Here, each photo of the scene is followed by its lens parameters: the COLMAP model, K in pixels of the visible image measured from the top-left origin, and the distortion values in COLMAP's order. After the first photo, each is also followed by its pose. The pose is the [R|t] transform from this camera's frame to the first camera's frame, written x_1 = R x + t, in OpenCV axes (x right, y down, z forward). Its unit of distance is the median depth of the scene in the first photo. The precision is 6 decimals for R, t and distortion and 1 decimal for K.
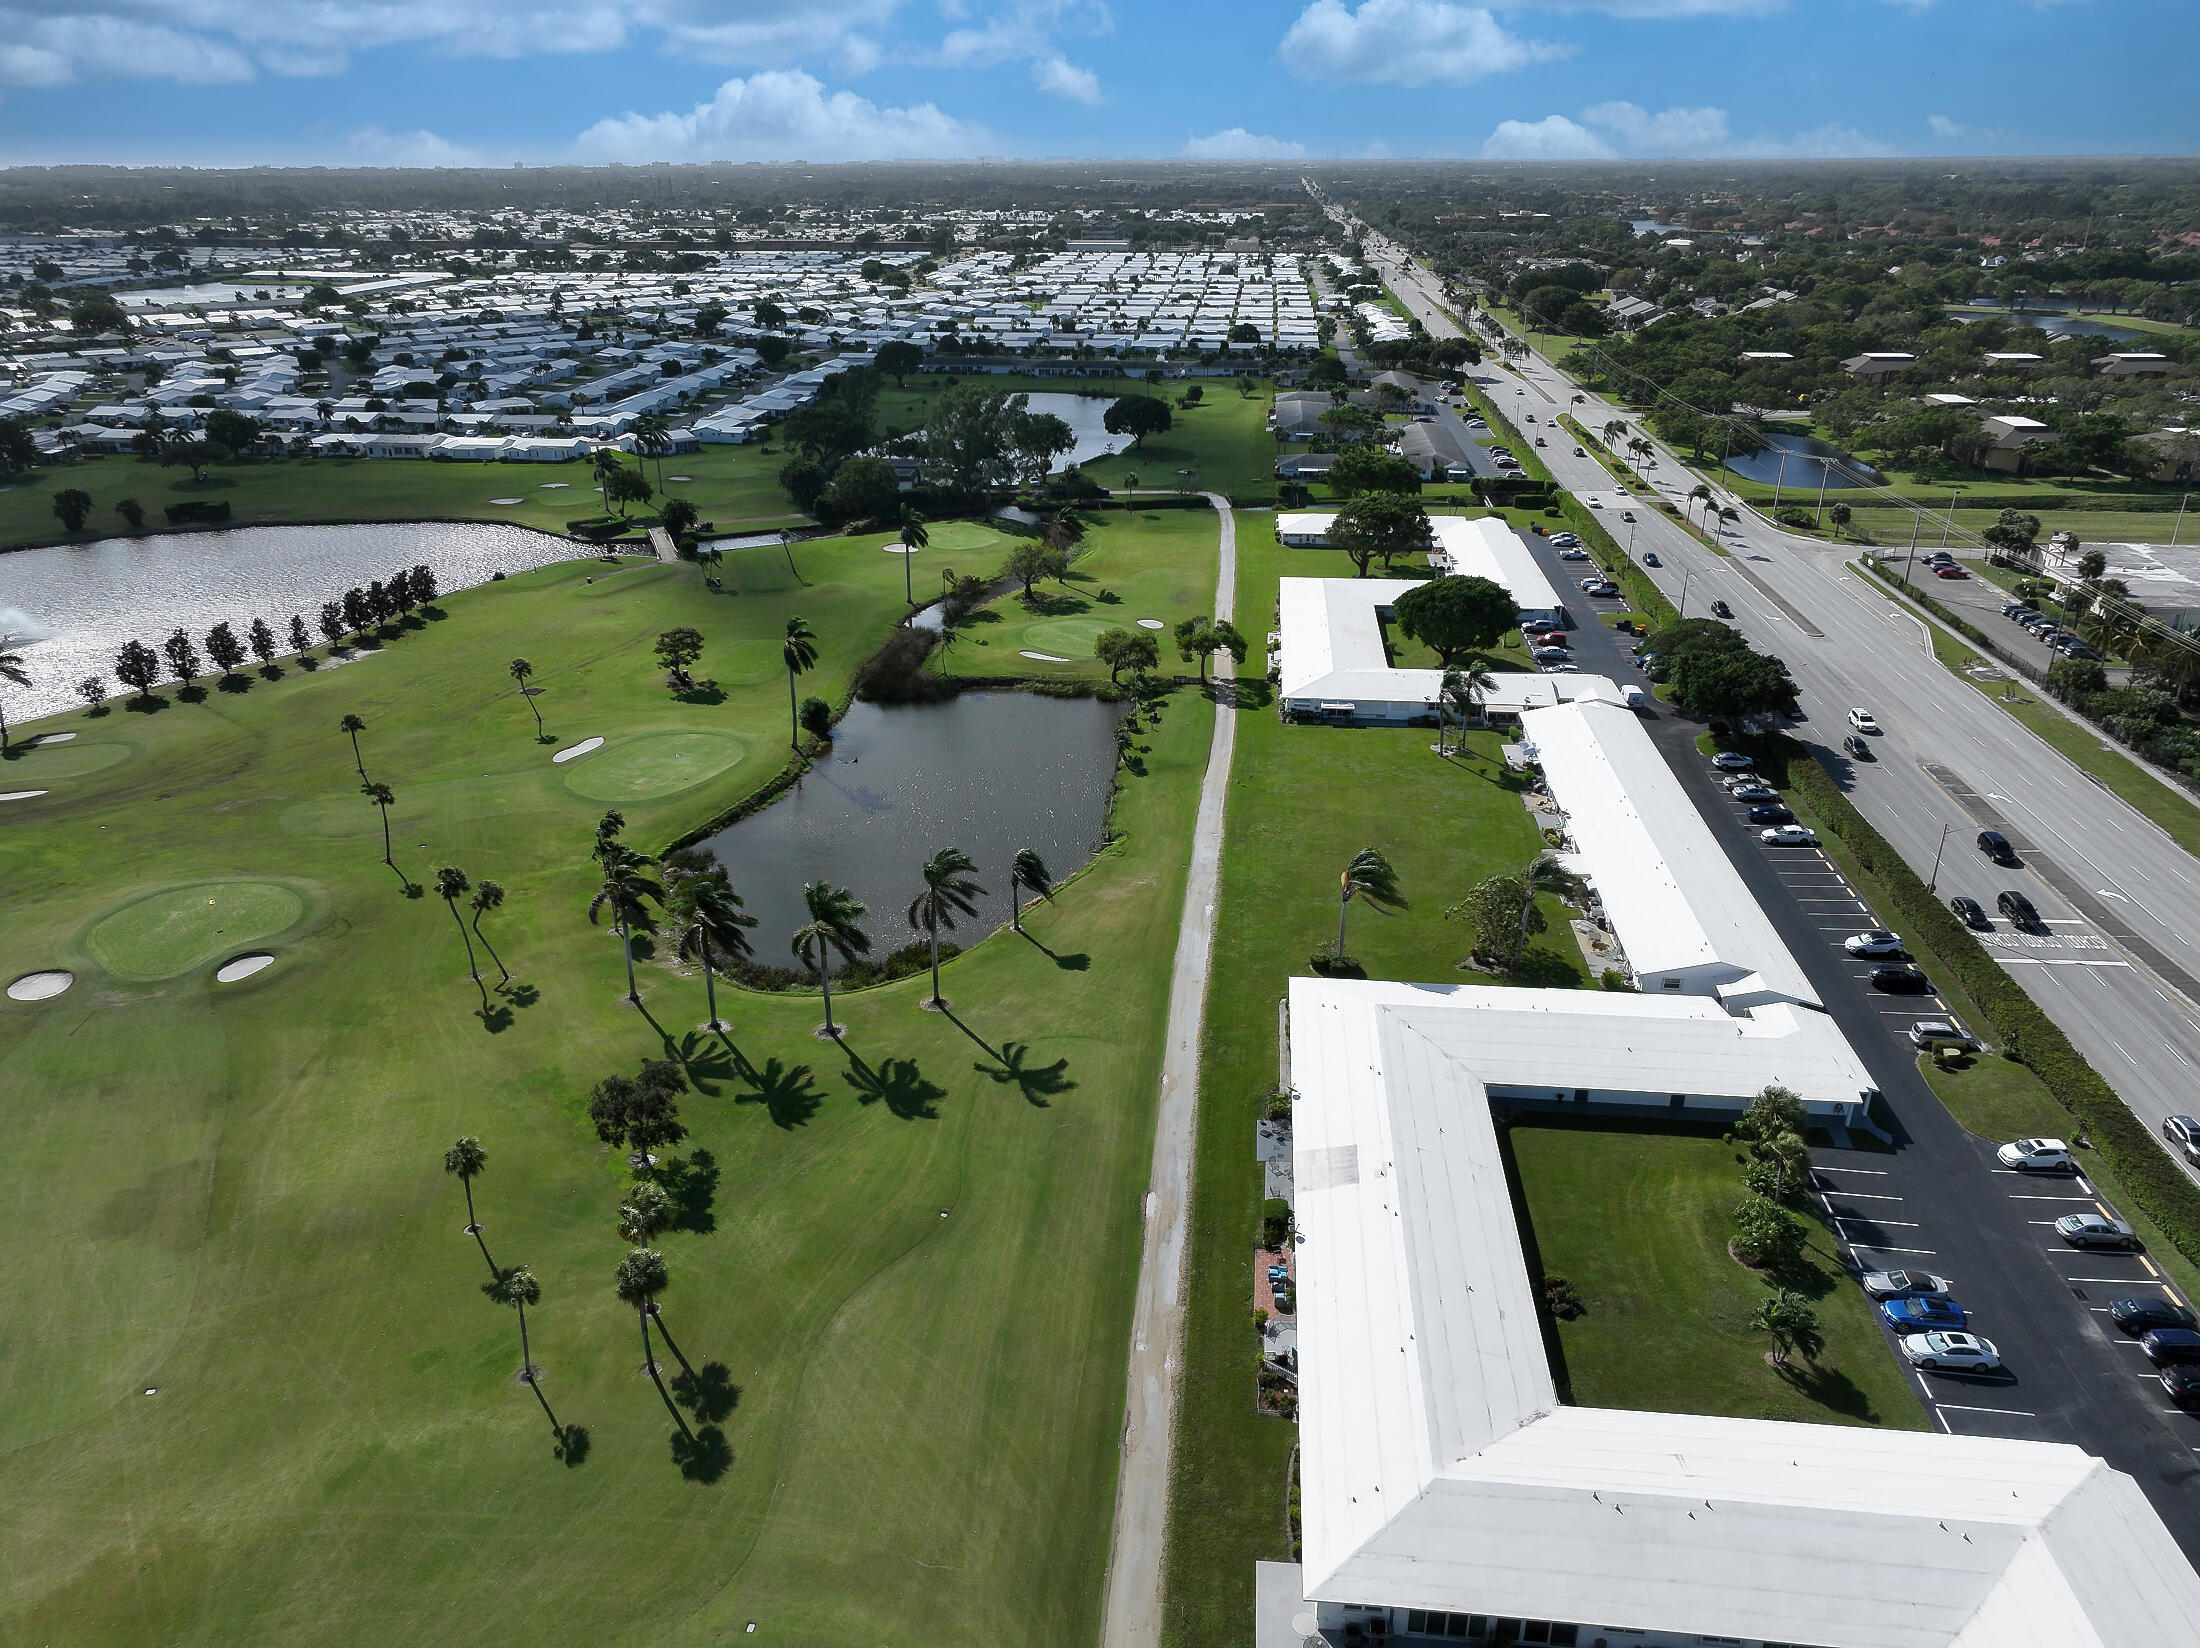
lens RADIAL K [[1544.3, 0, 1100.0], [0, 1544.3, 824.0], [0, 0, 1]] dist [-0.001417, 0.021088]
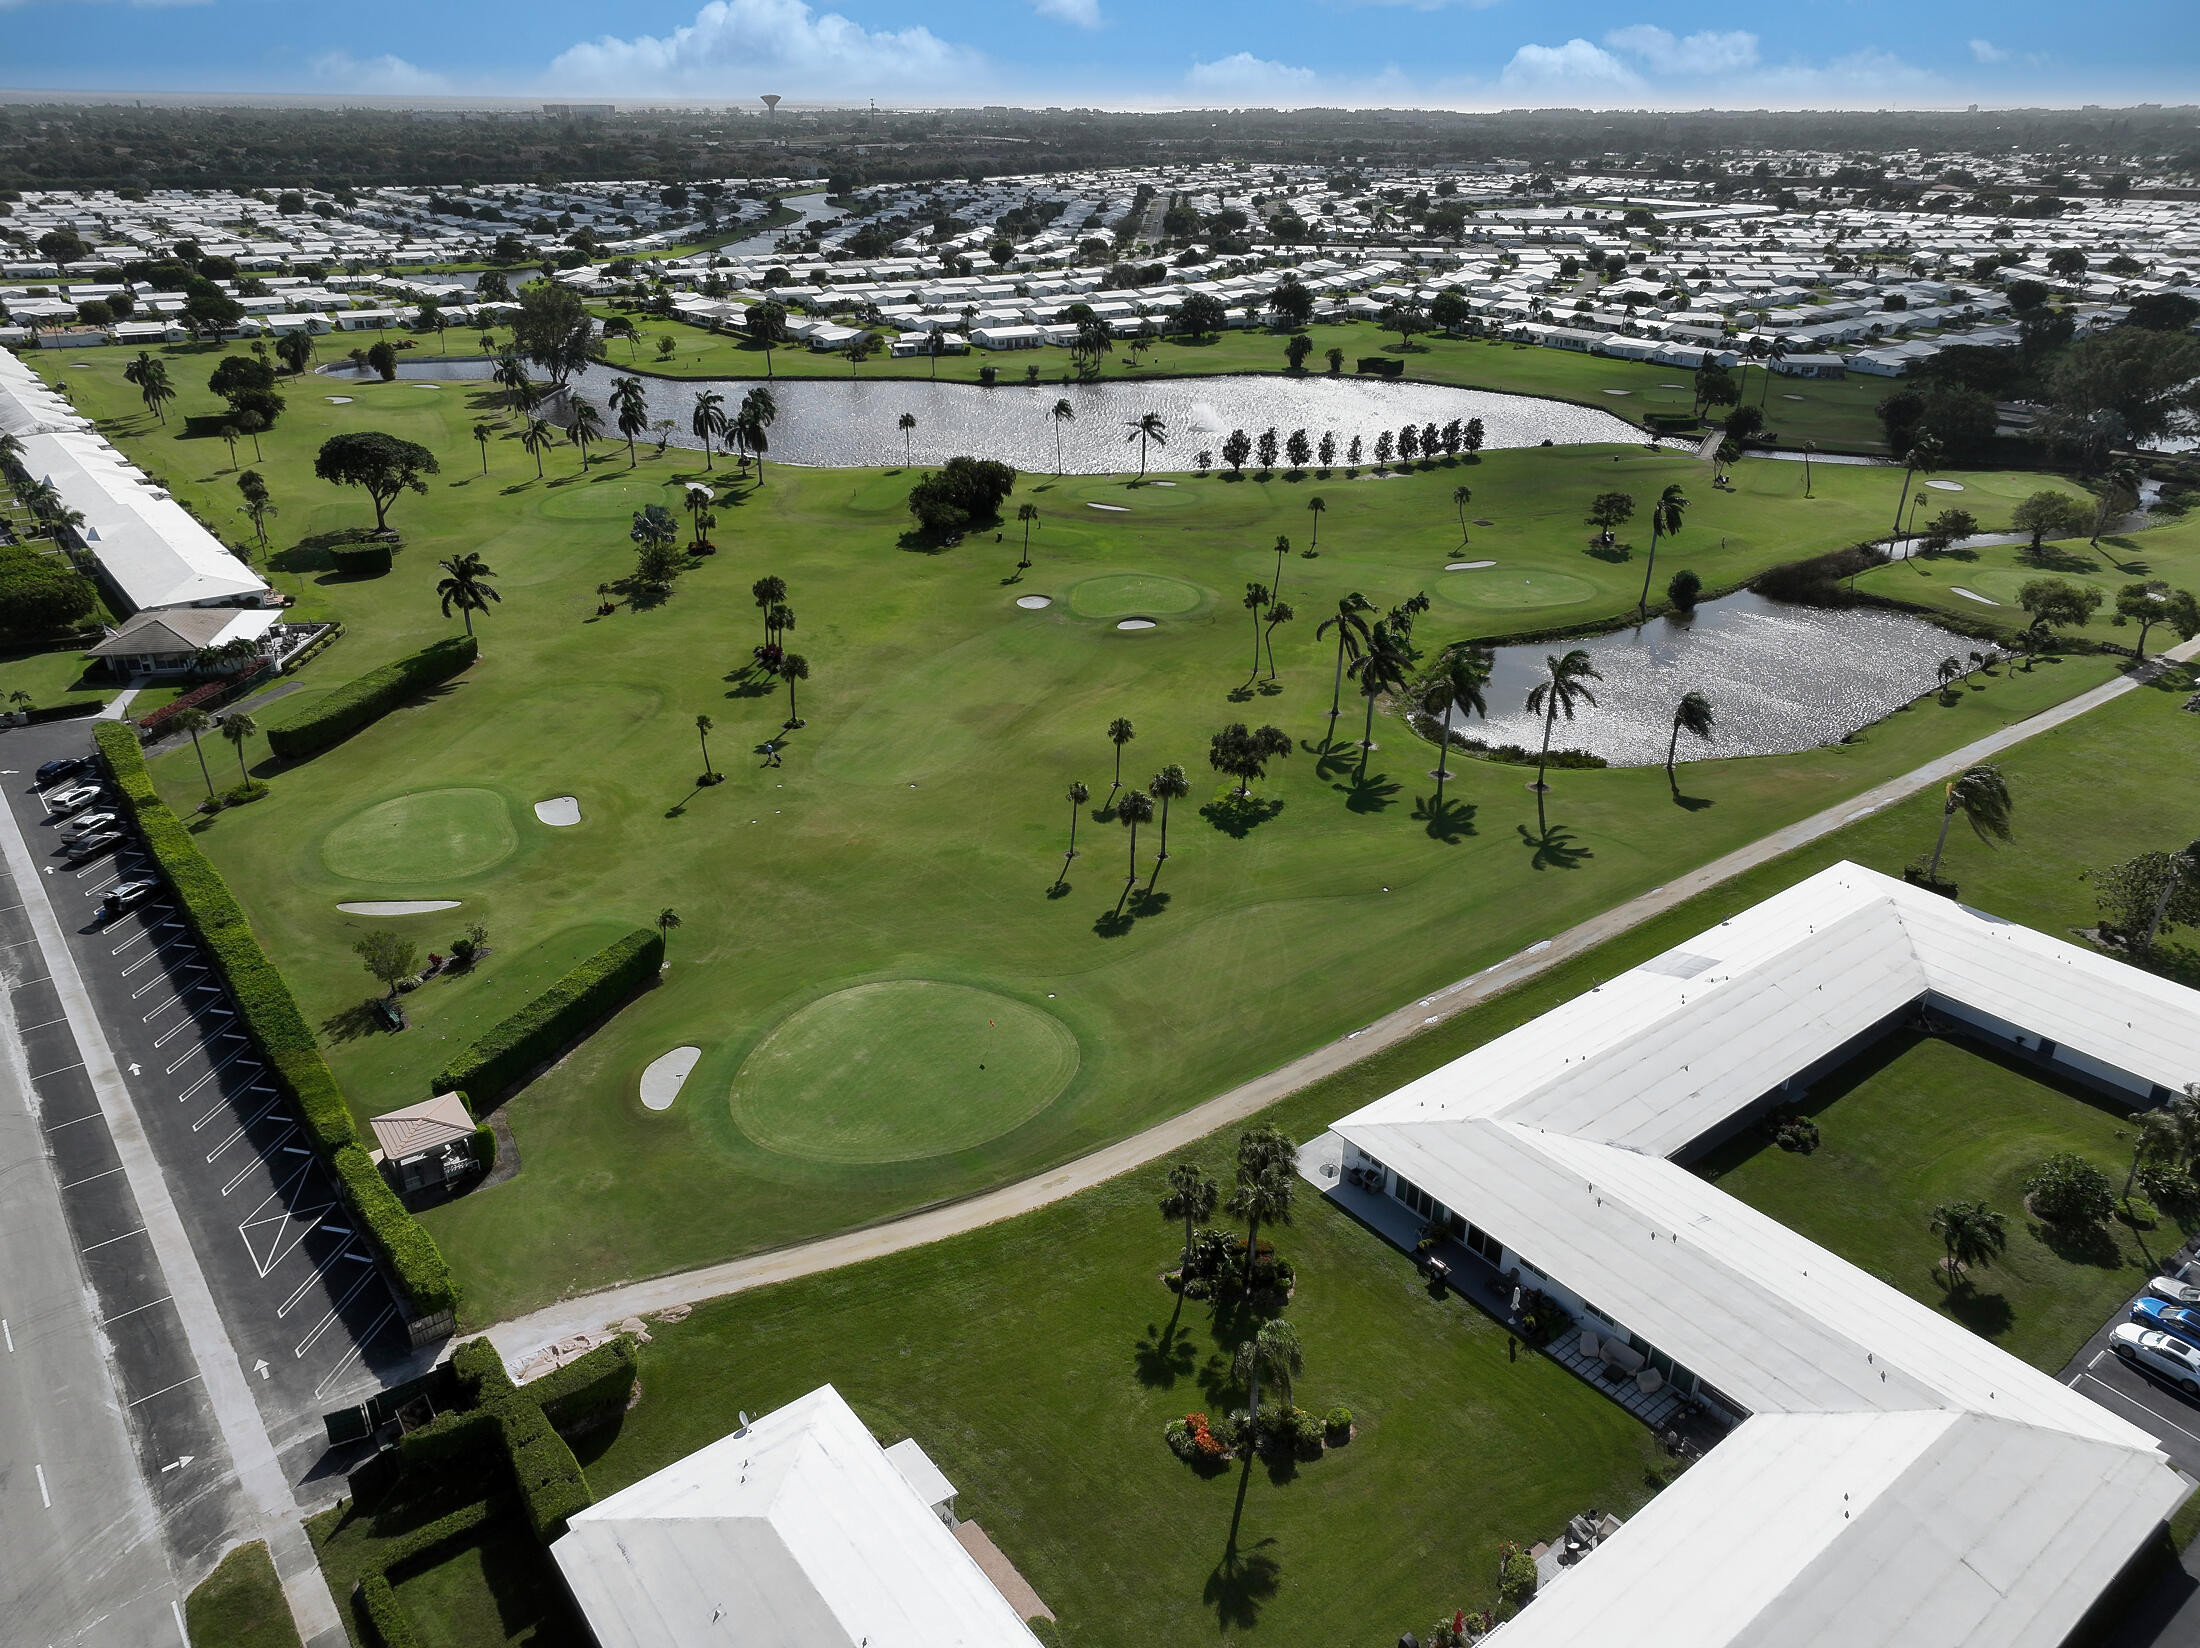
lens RADIAL K [[1544.3, 0, 1100.0], [0, 1544.3, 824.0], [0, 0, 1]] dist [-0.001417, 0.021088]
pose [[0.689258, 0.315895, -0.652023, 0.300605], [-0.296356, 0.944138, 0.144141, 0.052426], [0.661133, 0.093881, 0.744372, -0.045211]]
